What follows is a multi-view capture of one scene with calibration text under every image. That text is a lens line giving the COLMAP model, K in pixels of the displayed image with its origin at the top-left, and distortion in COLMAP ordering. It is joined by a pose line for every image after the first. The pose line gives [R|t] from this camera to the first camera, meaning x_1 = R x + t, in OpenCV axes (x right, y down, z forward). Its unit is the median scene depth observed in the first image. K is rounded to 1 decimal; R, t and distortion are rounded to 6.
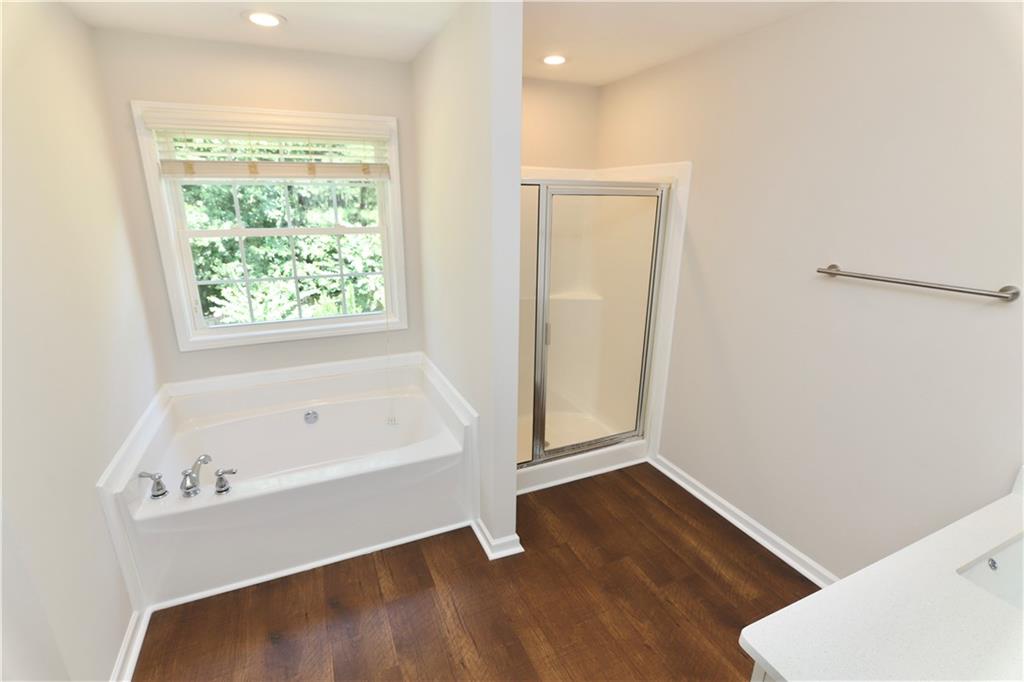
lens RADIAL K [[476.6, 0, 512.9], [0, 476.6, 340.7], [0, 0, 1]] dist [-0.004380, -0.000199]
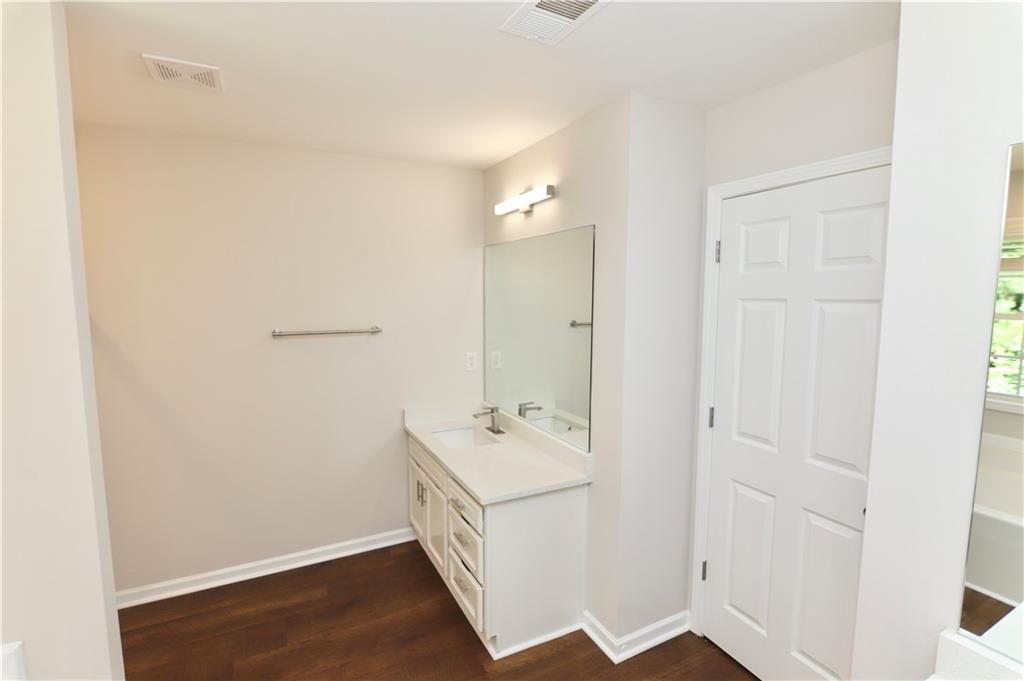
lens RADIAL K [[476.6, 0, 514.0], [0, 476.6, 340.8], [0, 0, 1]] dist [-0.004380, -0.000199]
pose [[-0.051163, -0.109571, 0.992661, -0.642882], [0.282682, 0.951725, 0.119623, -0.090215], [-0.957848, 0.286728, -0.017719, 0.343561]]
